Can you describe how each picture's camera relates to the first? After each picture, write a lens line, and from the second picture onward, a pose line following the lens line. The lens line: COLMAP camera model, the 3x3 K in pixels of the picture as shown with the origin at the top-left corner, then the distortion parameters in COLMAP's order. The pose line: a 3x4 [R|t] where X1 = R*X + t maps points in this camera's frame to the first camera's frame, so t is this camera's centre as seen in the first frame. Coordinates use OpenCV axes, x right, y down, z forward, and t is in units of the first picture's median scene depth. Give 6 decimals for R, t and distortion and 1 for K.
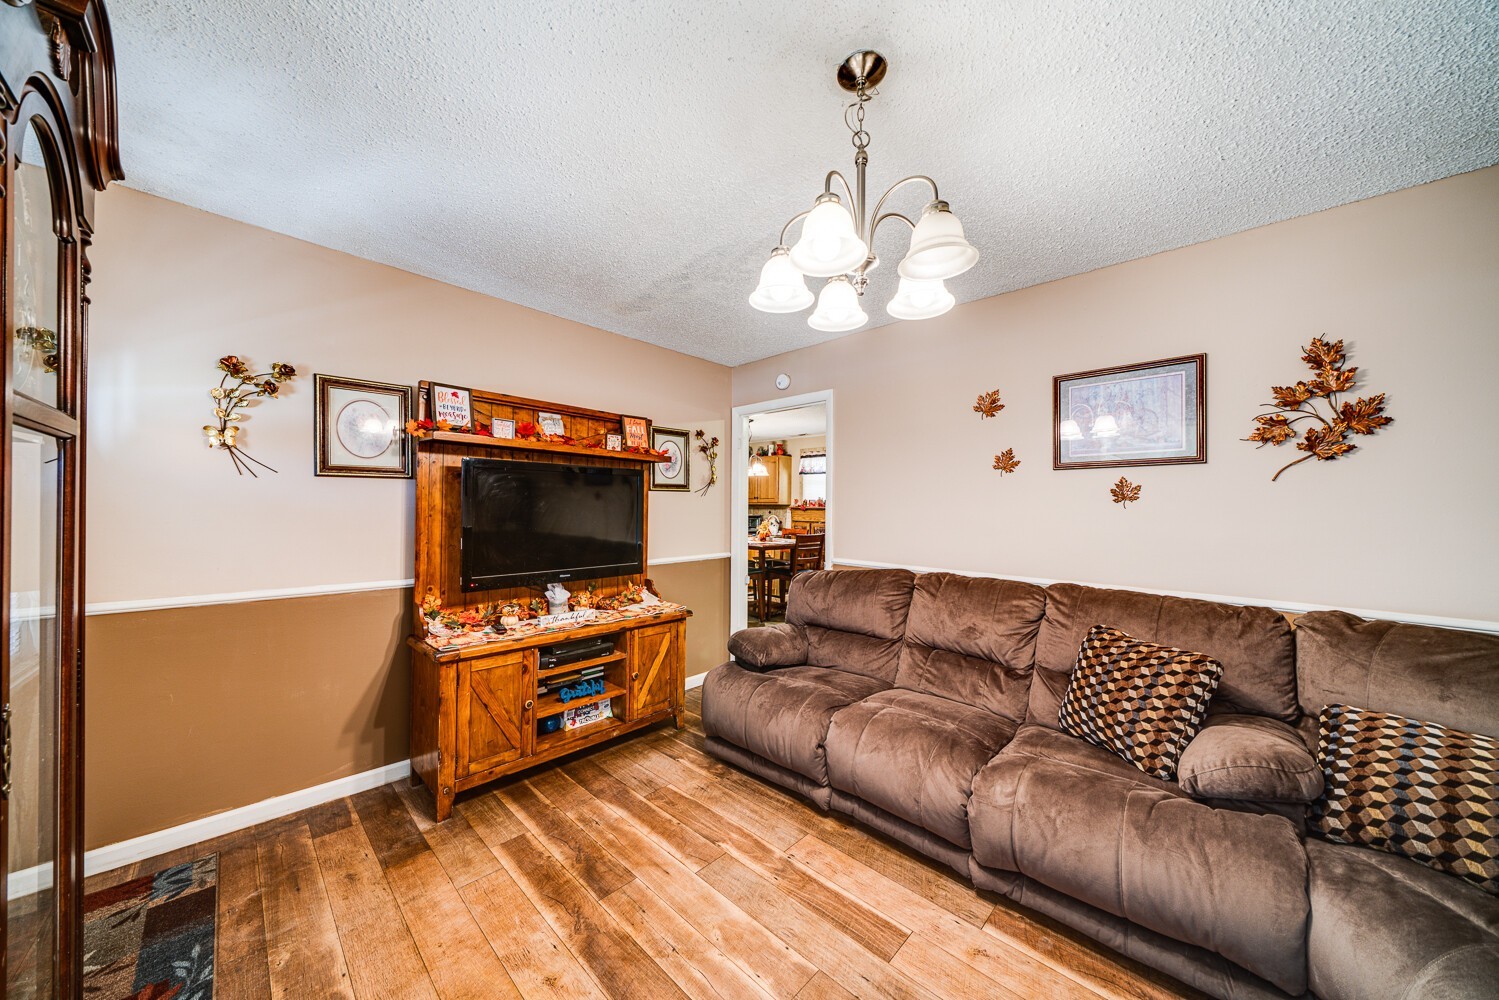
lens RADIAL K [[514.3, 0, 743.5], [0, 514.3, 507.6], [0, 0, 1]] dist [-0.008028, 0.000659]
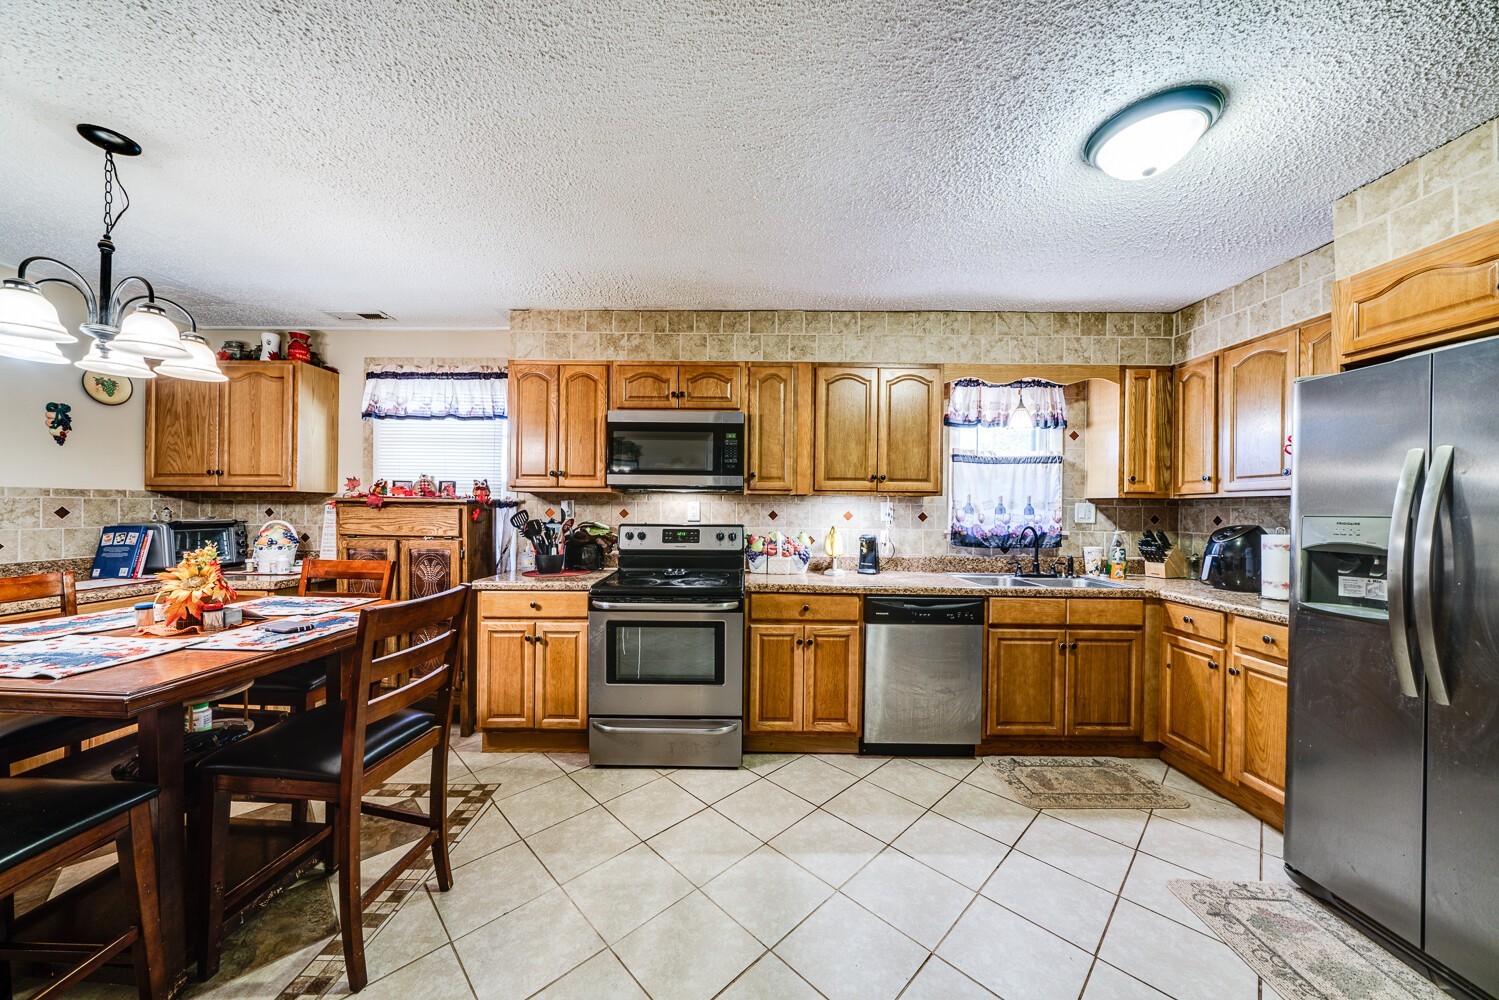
lens RADIAL K [[514.3, 0, 750.4], [0, 514.3, 508.2], [0, 0, 1]] dist [-0.008028, 0.000659]
pose [[0.729616, -0.006620, 0.683825, 0.055812], [-0.000566, 0.999947, 0.010284, 0.001951], [-0.683857, -0.007890, 0.729573, 0.501288]]
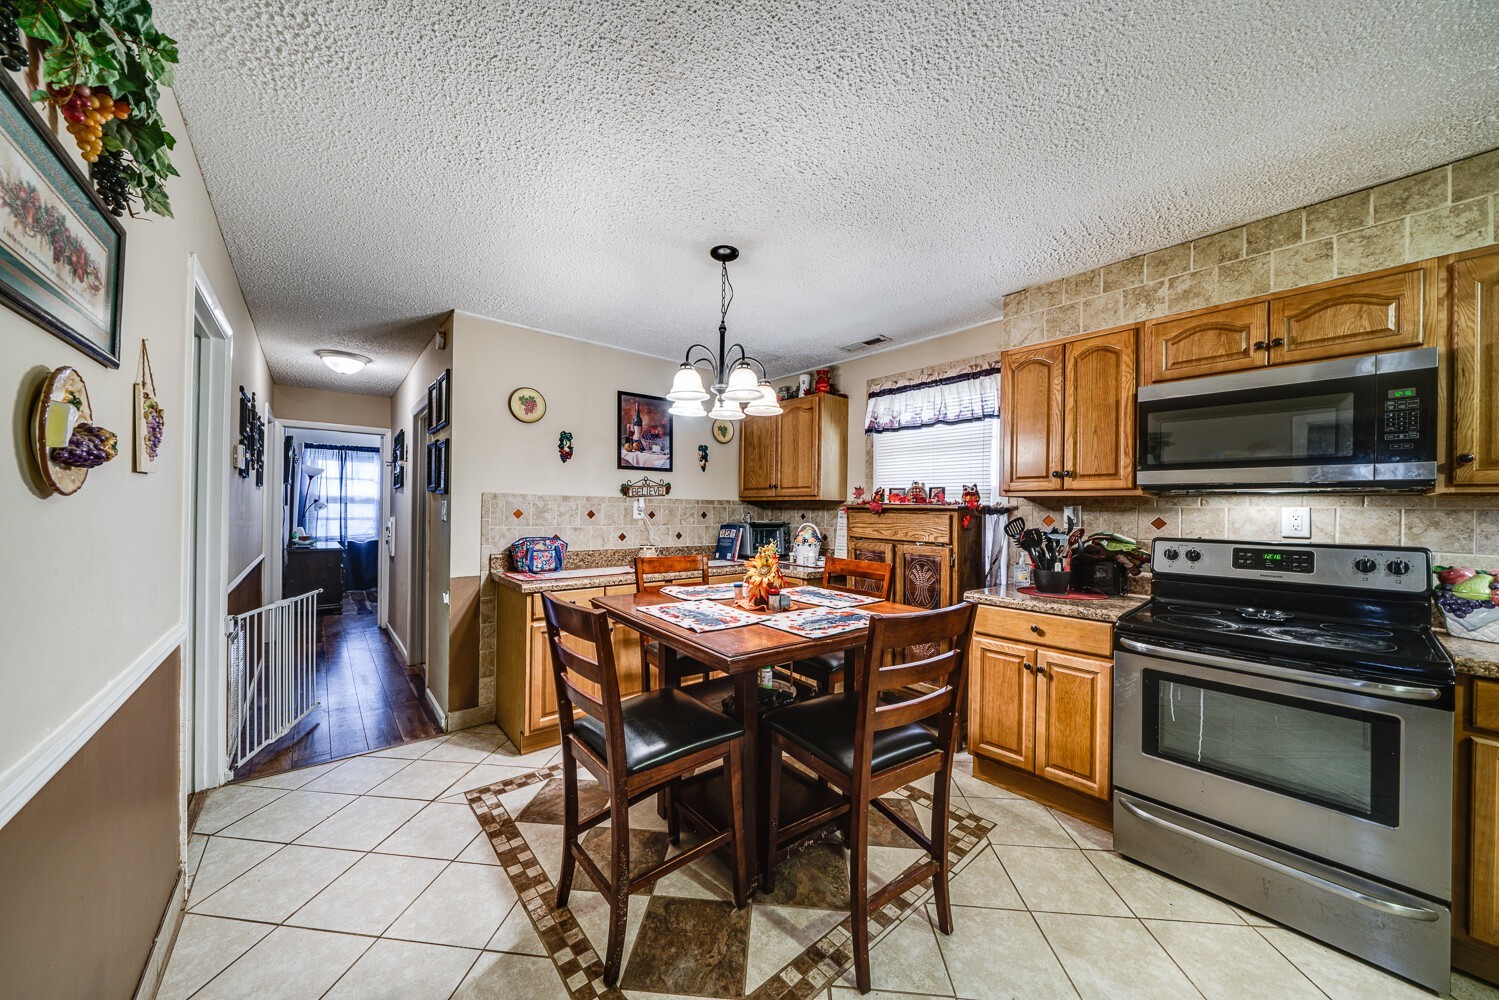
lens RADIAL K [[514.3, 0, 737.4], [0, 514.3, 508.2], [0, 0, 1]] dist [-0.008028, 0.000659]
pose [[0.992711, 0.000173, -0.120521, 0.051047], [-0.000298, 0.999999, -0.001016, 0.001760], [0.120521, 0.001044, 0.992710, 0.537146]]
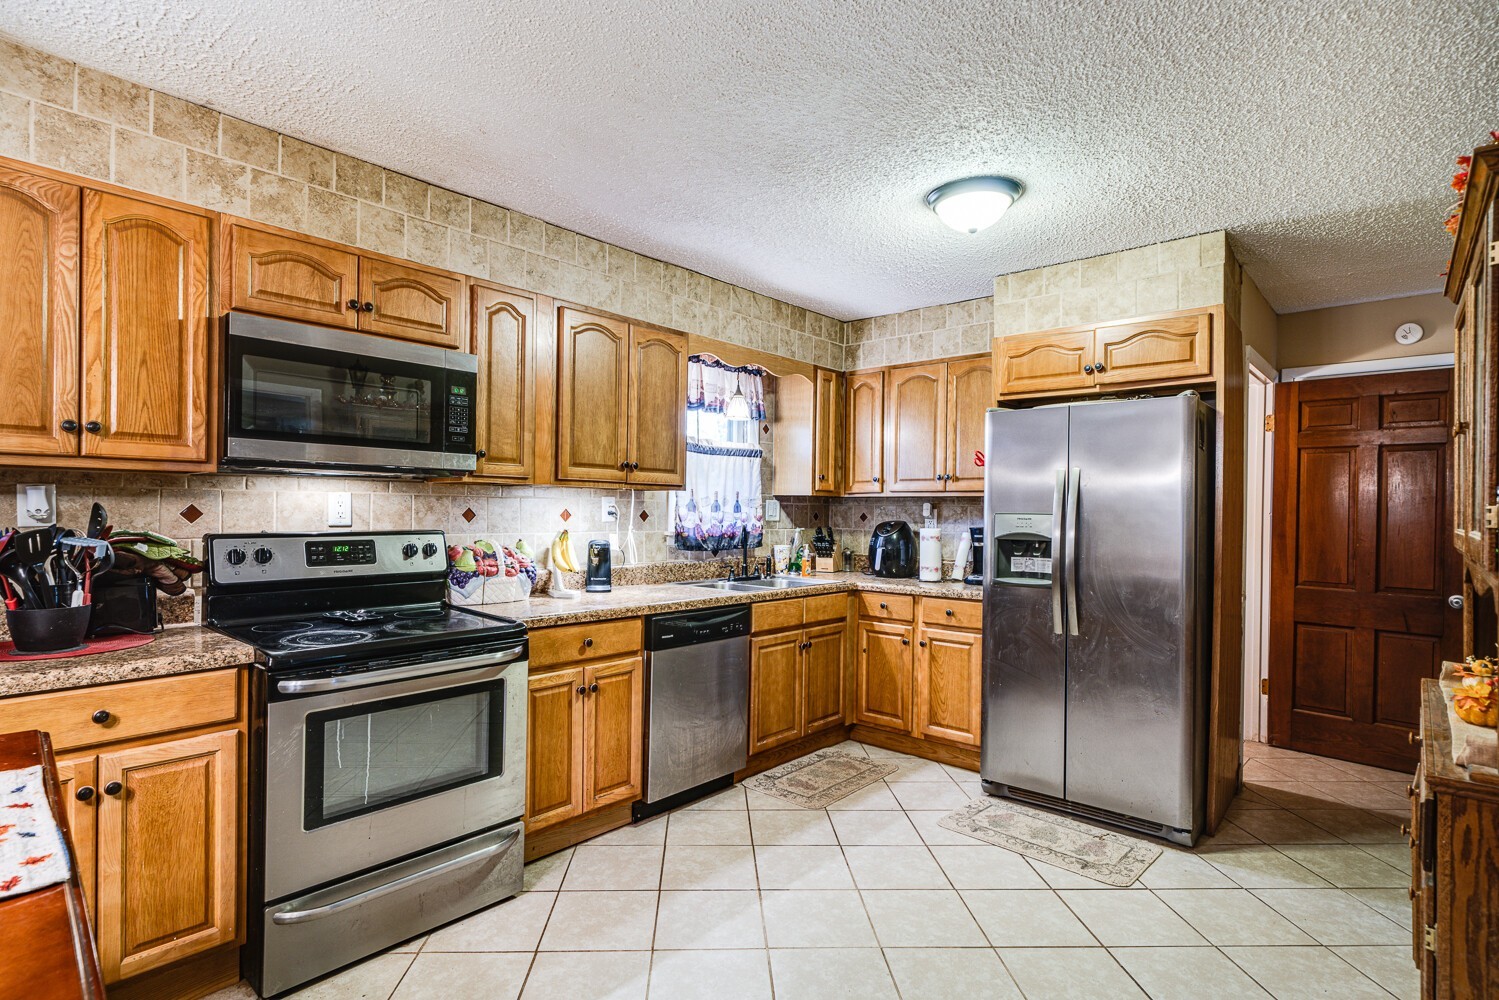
lens RADIAL K [[761.1, 0, 738.8], [0, 761.1, 509.4], [0, 0, 1]] dist [0.001877, 0.000525]
pose [[-0.036853, -0.014979, 0.999208, -0.048239], [-0.014914, 0.999785, 0.014438, 0.001073], [-0.999209, -0.014370, -0.037069, 0.658480]]
